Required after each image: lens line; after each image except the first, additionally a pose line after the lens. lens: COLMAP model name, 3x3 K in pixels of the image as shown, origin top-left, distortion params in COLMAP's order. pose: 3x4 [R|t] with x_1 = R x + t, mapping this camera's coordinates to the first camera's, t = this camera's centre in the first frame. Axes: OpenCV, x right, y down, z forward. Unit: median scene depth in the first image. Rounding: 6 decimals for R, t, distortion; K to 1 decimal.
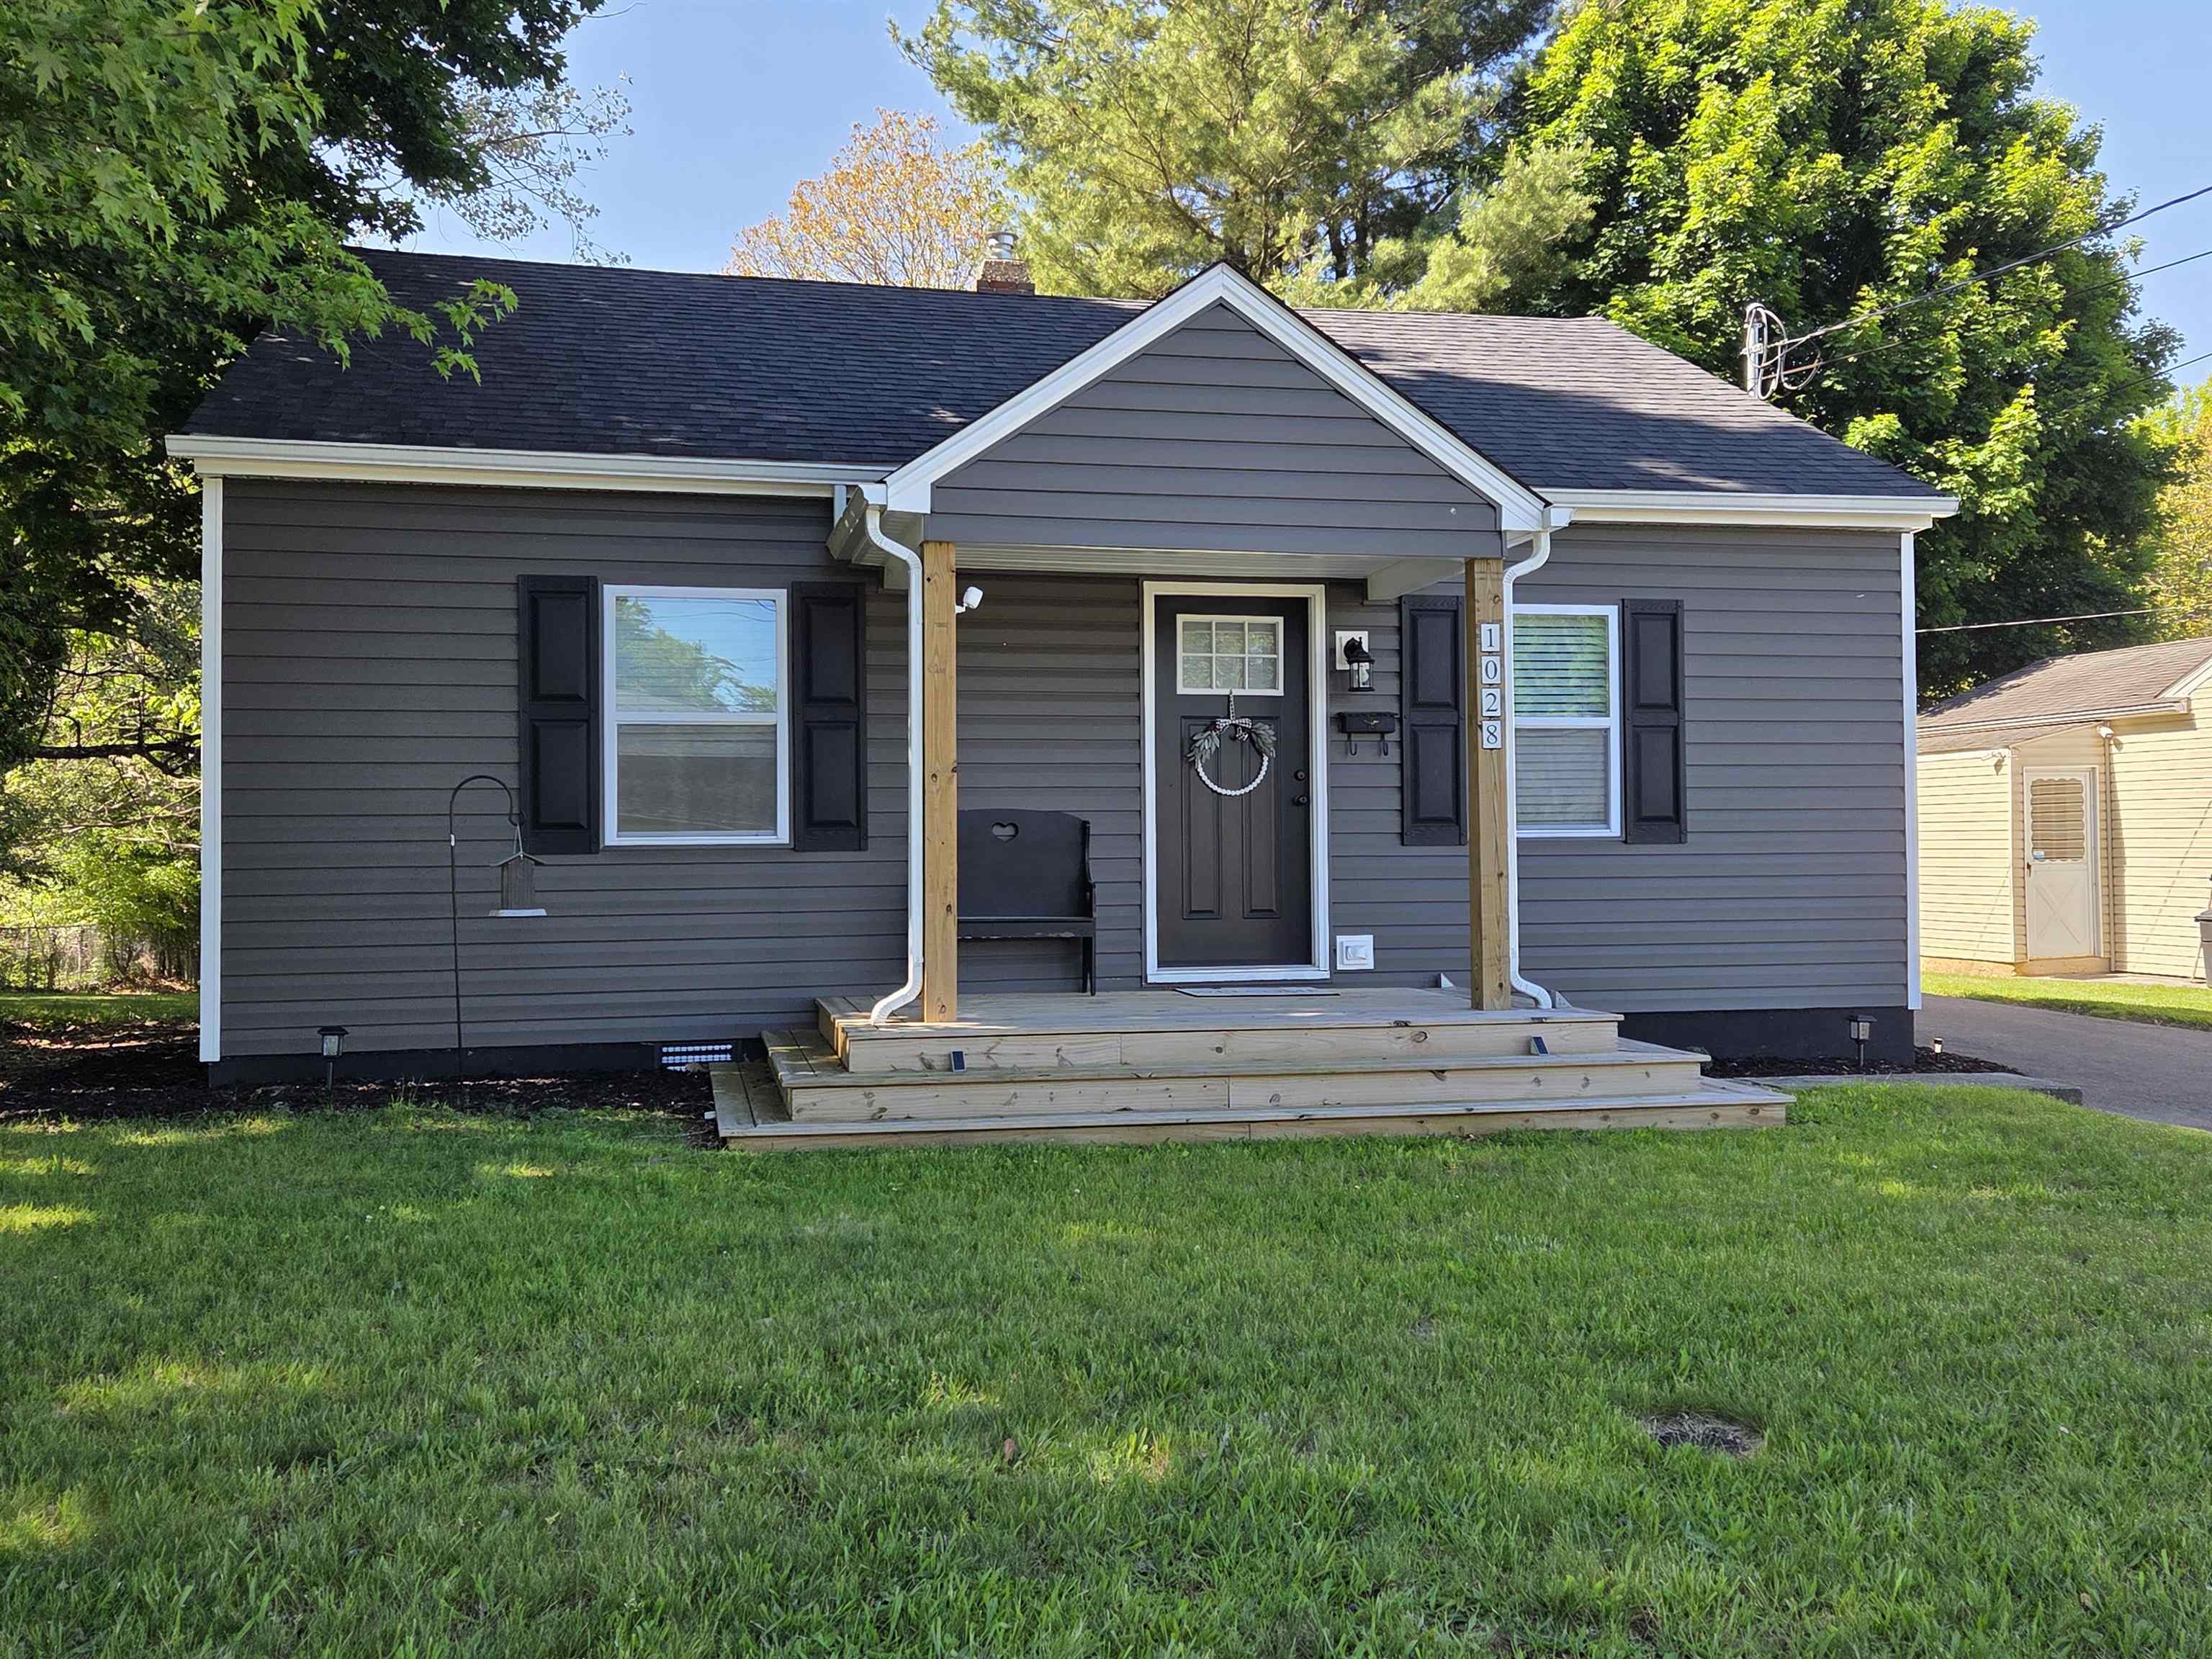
lens RADIAL K [[1851.8, 0, 1106.0], [0, 1851.8, 829.5], [0, 0, 1]] dist [0.060712, -0.072574]
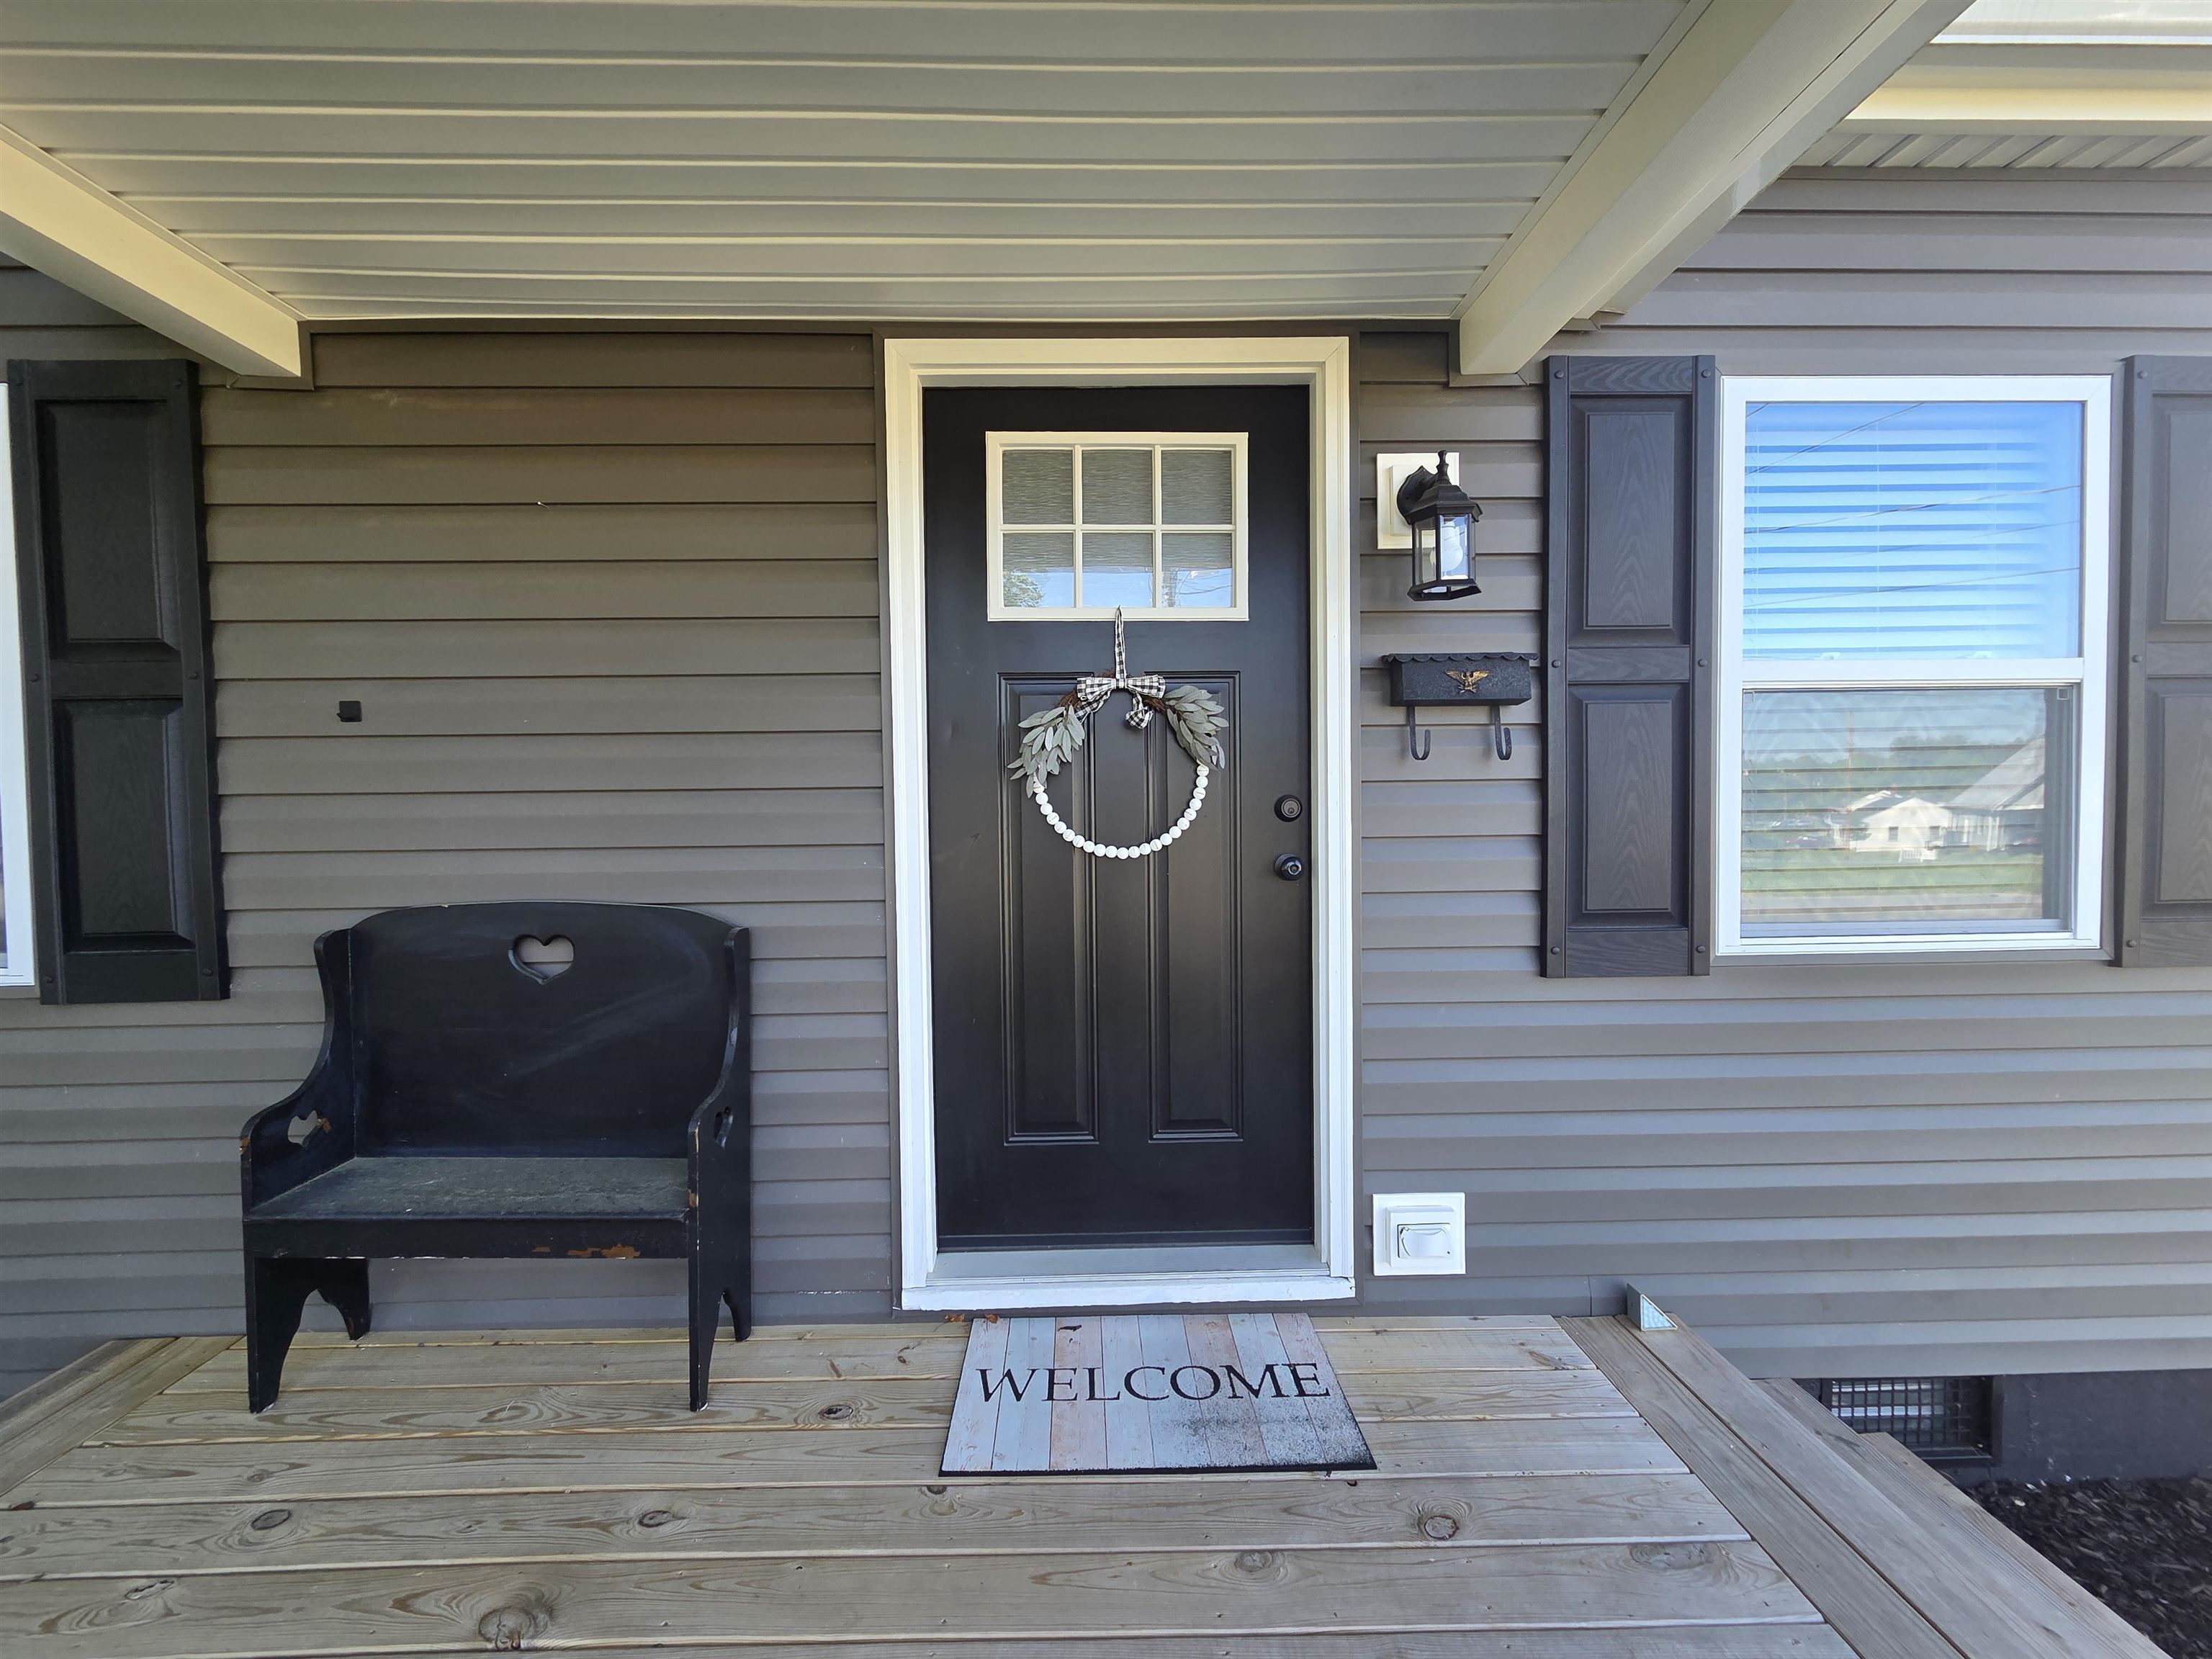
lens RADIAL K [[892.1, 0, 1070.4], [0, 892.1, 815.2], [0, 0, 1]] dist [0.004084, 0.000425]
pose [[0.982482, 0.001299, -0.186355, 0.094641], [0.006437, 0.999142, 0.040901, -0.036626], [0.186249, -0.041384, 0.981631, 0.794721]]
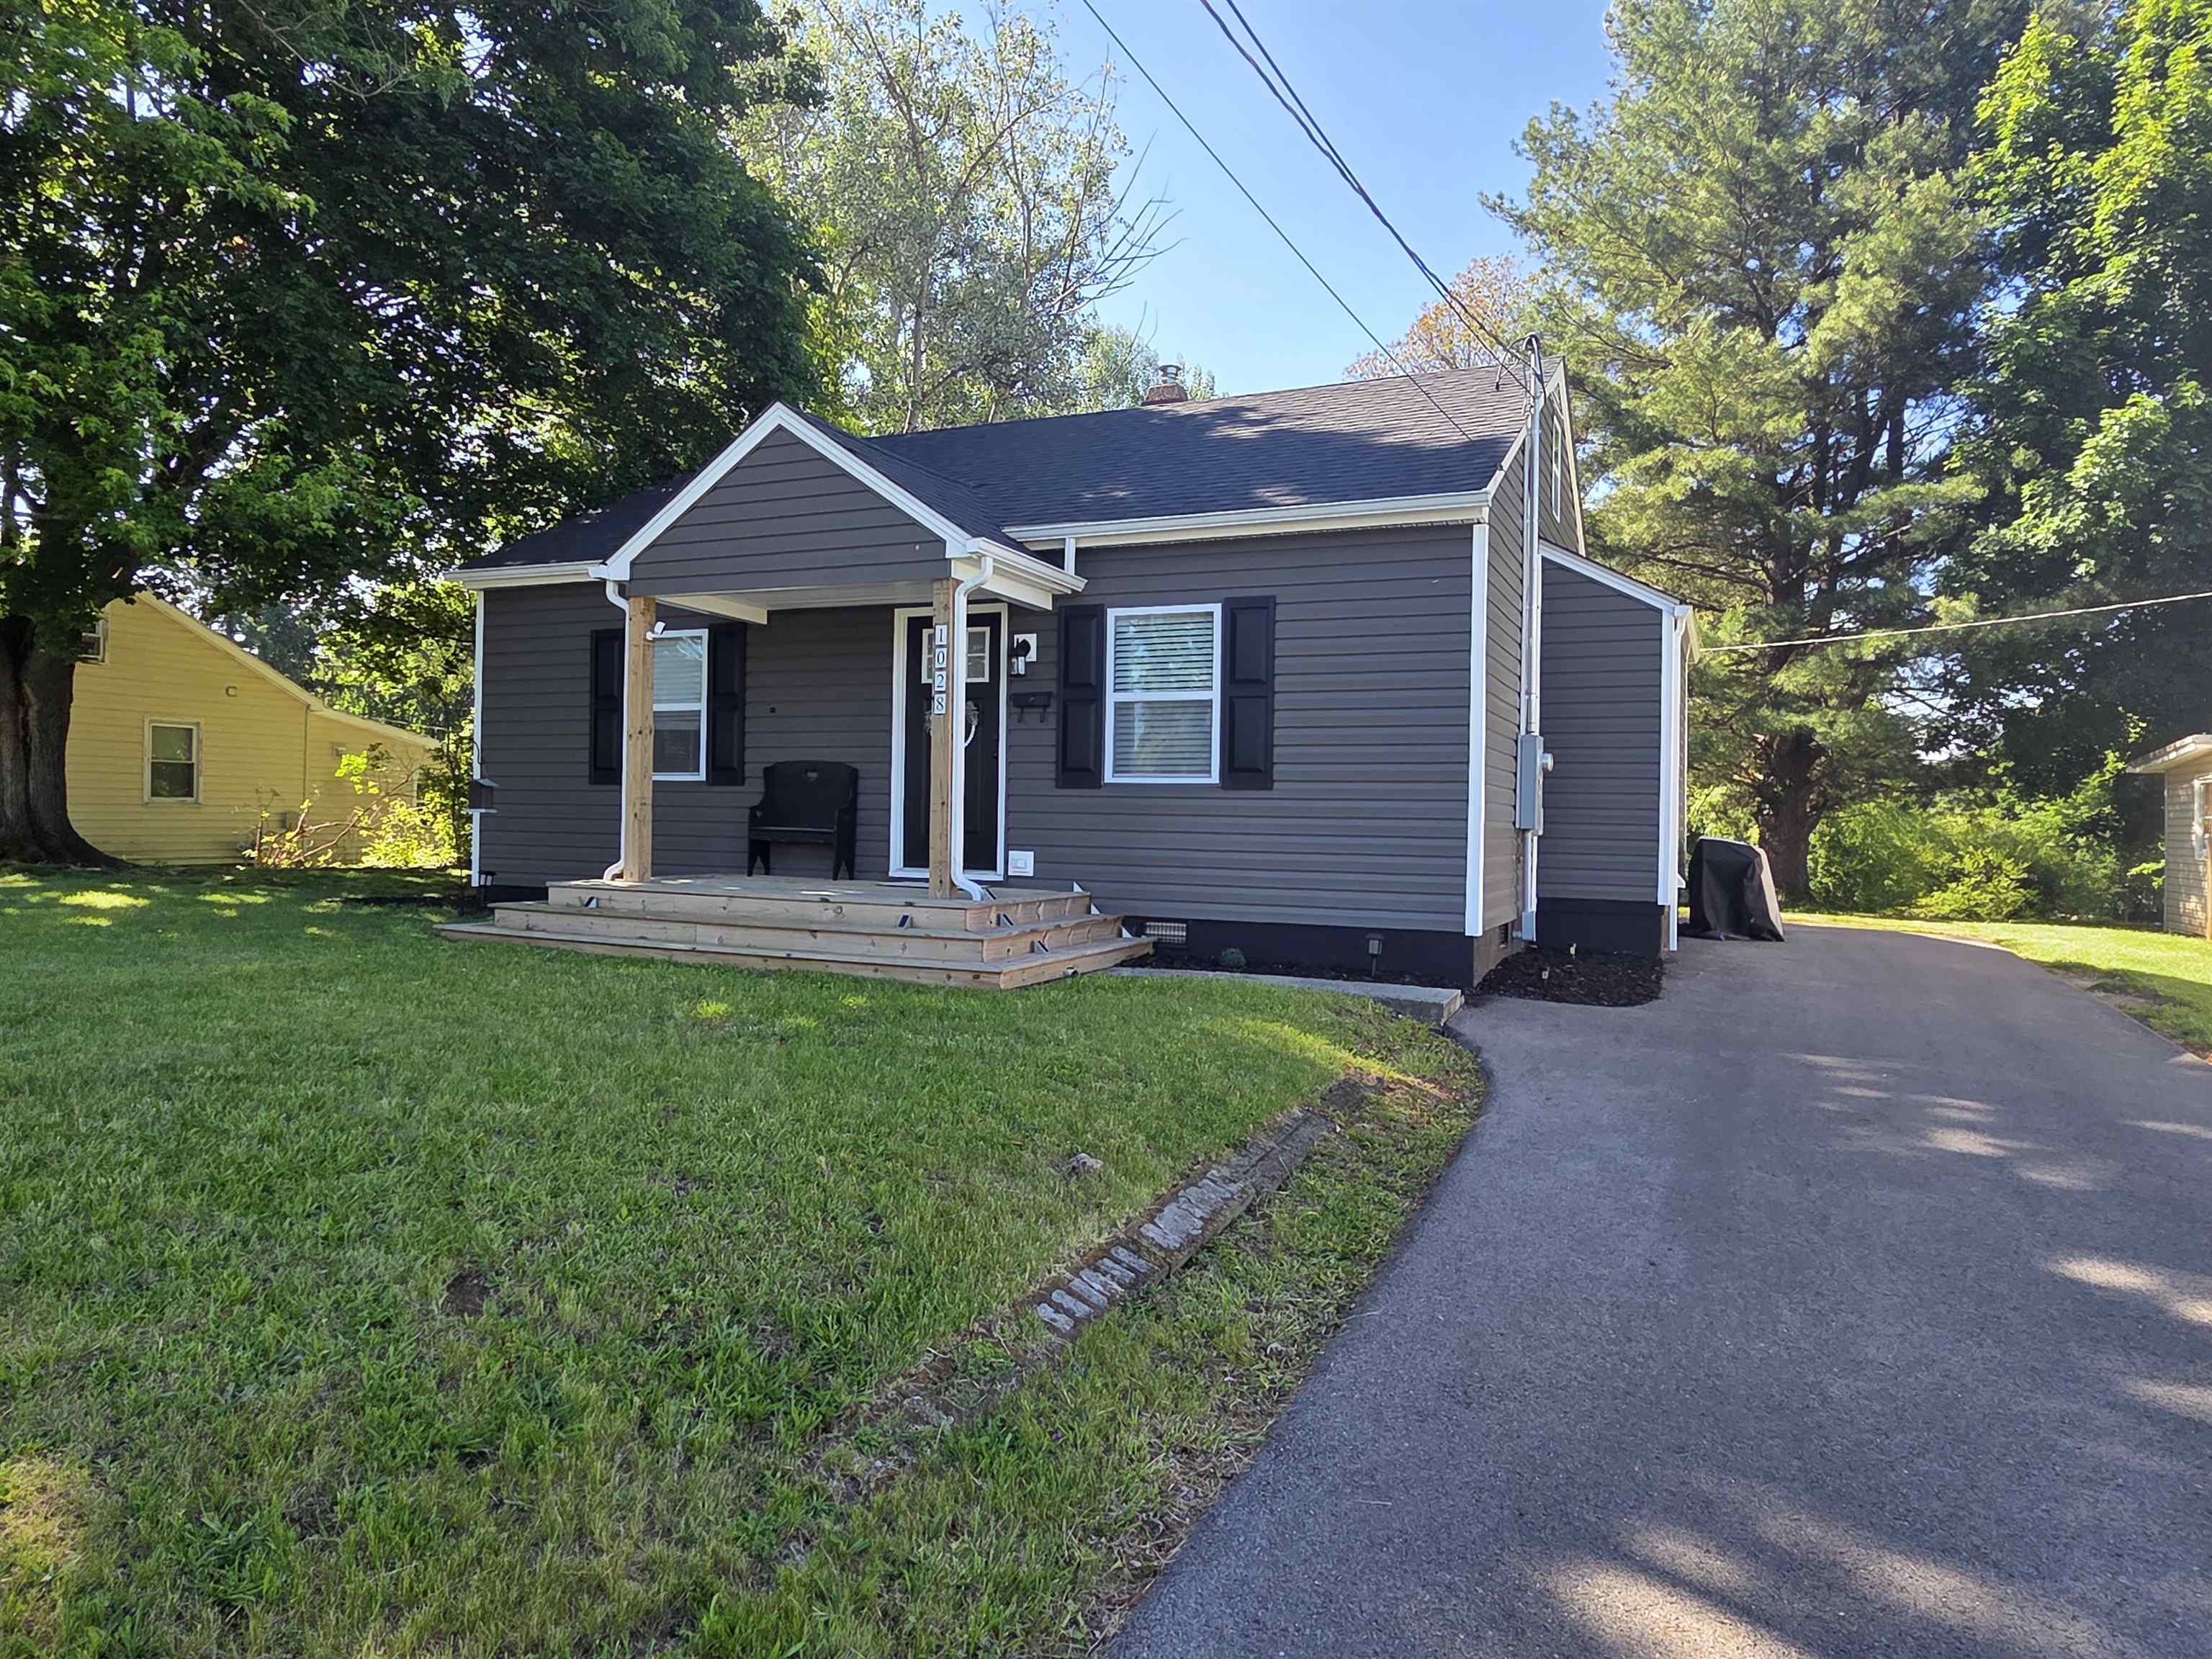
lens RADIAL K [[1349.8, 0, 1106.0], [0, 1349.8, 829.5], [0, 0, 1]] dist [-0.004563, -0.000614]
pose [[0.813982, 0.027759, -0.580227, 0.782462], [-0.018022, 0.999584, 0.022539, 0.016429], [0.580611, -0.007889, 0.814143, 0.205136]]
